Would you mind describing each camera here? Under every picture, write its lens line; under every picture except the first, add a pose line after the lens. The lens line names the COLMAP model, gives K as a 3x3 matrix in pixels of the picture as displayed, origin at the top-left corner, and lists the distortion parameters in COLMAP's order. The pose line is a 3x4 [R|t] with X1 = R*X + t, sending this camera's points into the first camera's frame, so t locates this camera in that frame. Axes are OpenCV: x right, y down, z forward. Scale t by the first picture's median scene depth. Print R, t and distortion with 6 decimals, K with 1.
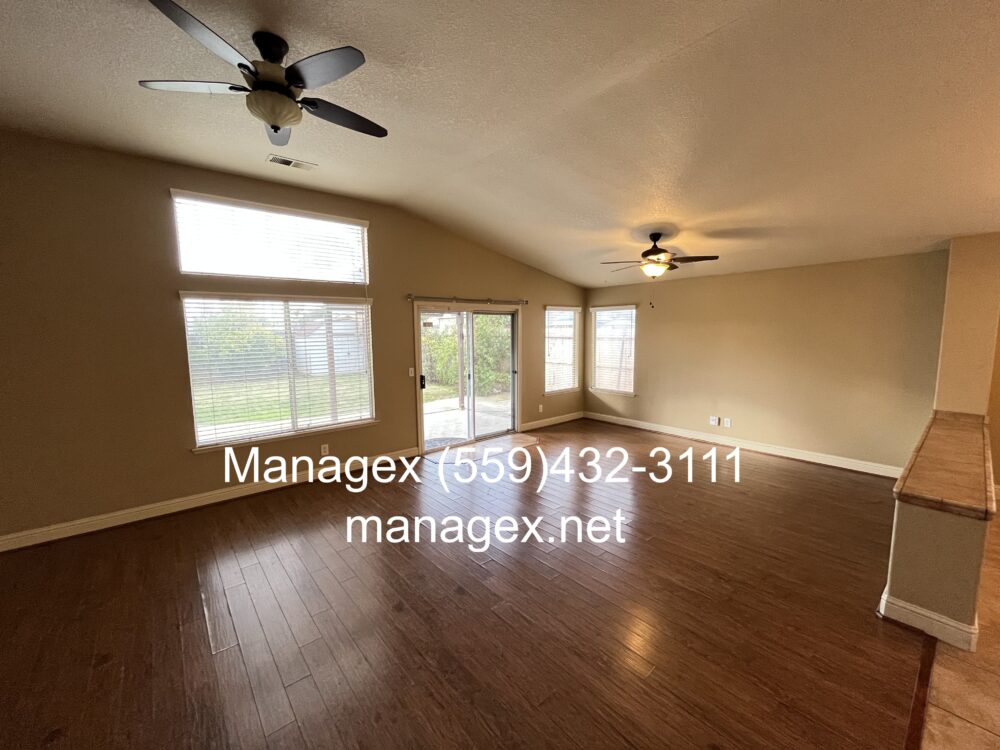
lens RADIAL K [[397.0, 0, 500.0], [0, 397.0, 375.0], [0, 0, 1]] dist [-0.000311, -0.000047]
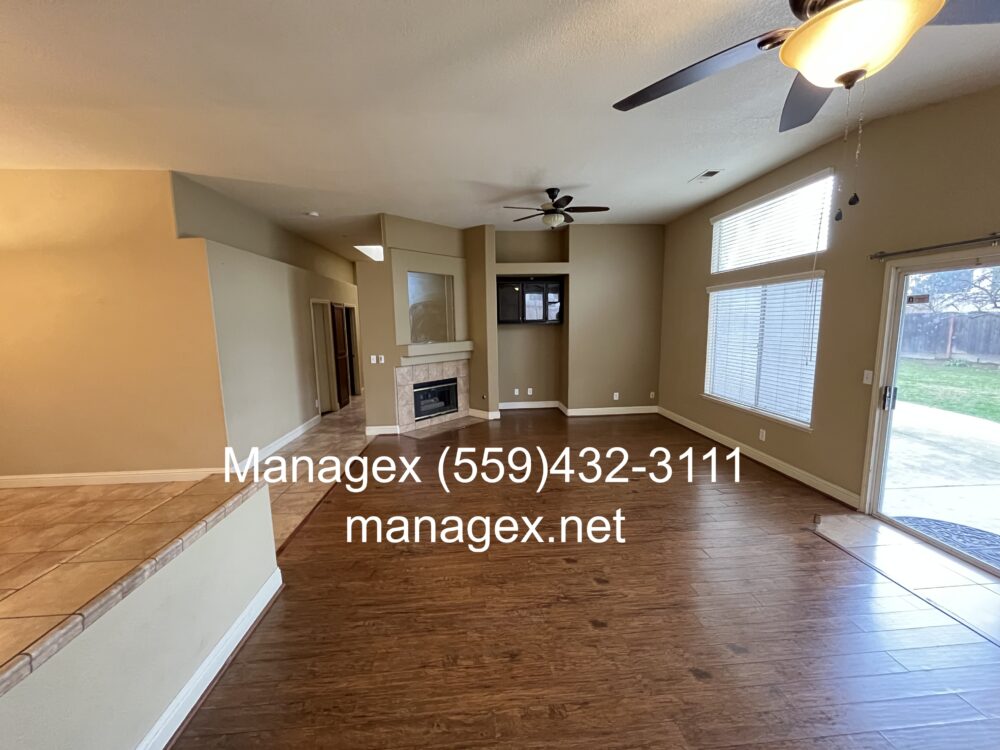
lens RADIAL K [[397.0, 0, 500.0], [0, 397.0, 375.0], [0, 0, 1]] dist [-0.000311, -0.000047]
pose [[-0.584491, 0.131911, -0.800606, 0.699795], [-0.066973, 0.975487, 0.209620, -0.117230], [0.808631, 0.176140, -0.561329, 0.996299]]
